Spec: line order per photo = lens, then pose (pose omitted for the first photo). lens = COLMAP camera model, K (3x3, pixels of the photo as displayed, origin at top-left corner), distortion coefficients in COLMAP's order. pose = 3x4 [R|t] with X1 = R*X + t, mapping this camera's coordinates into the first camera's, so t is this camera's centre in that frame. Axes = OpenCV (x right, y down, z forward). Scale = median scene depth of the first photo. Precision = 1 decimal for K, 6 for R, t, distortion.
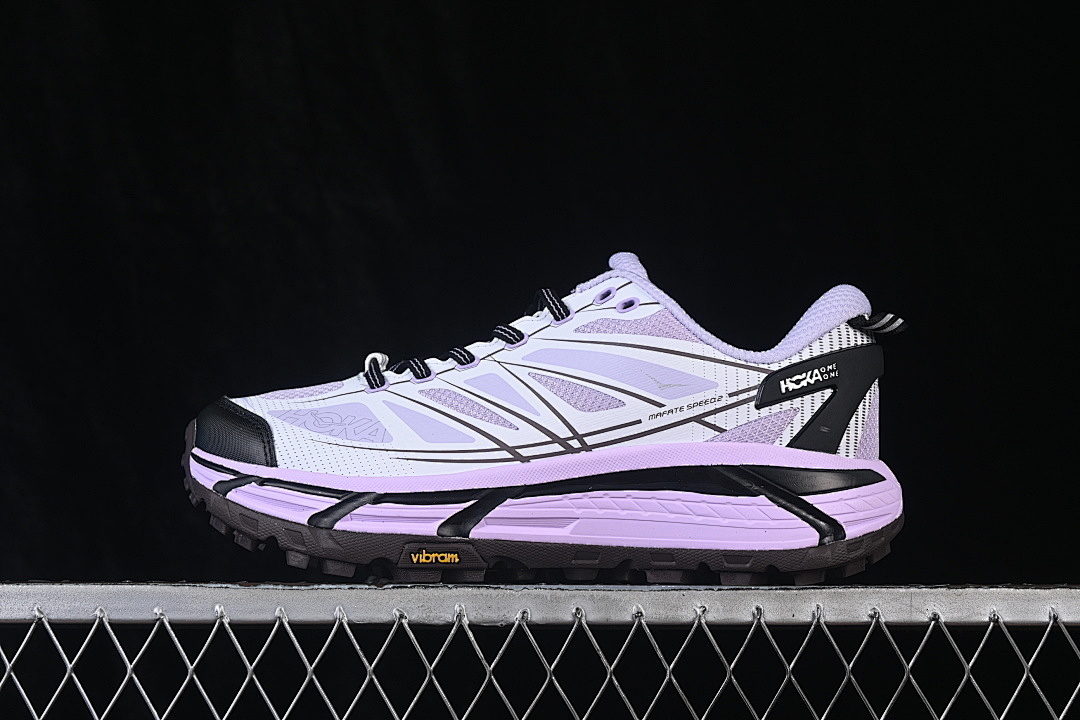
lens RADIAL K [[2354.2, 0, 493.6], [0, 2354.2, 348.2], [0, 0, 1]] dist [-0.015593, 0.000000]
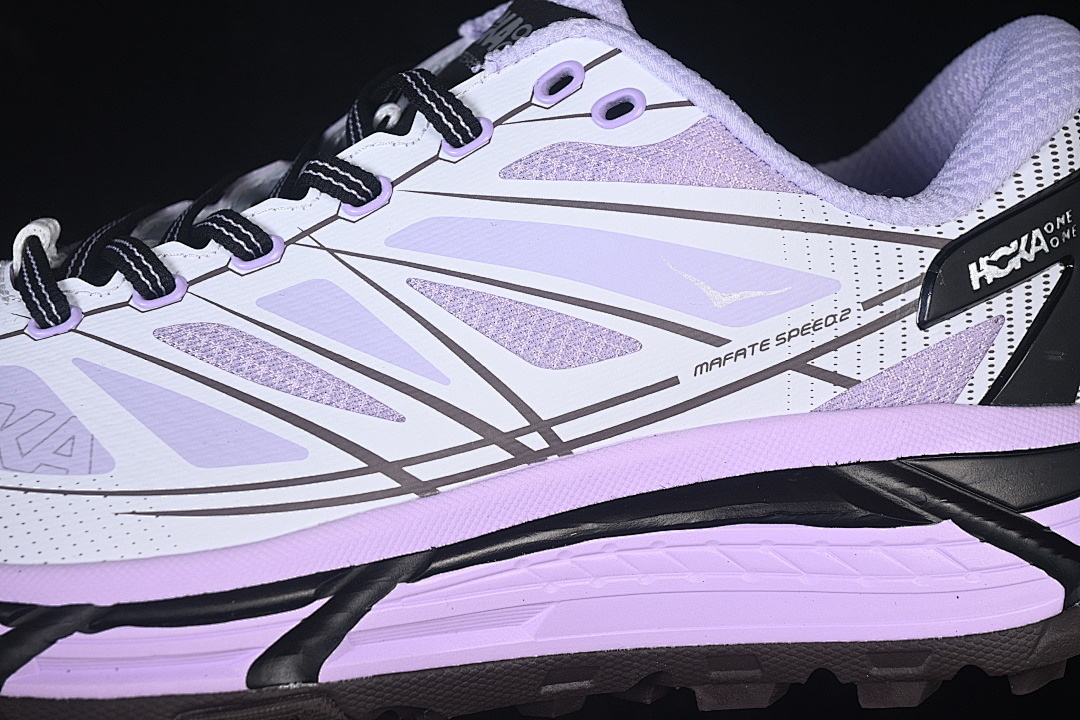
lens RADIAL K [[2354.2, 0, 539.3], [0, 2354.2, 361.7], [0, 0, 1]] dist [-0.015593, 0.000000]
pose [[0.972804, -0.098366, 0.209707, -0.055259], [0.045690, 0.969051, 0.242597, -0.080449], [-0.227081, -0.226418, 0.947190, 0.572805]]
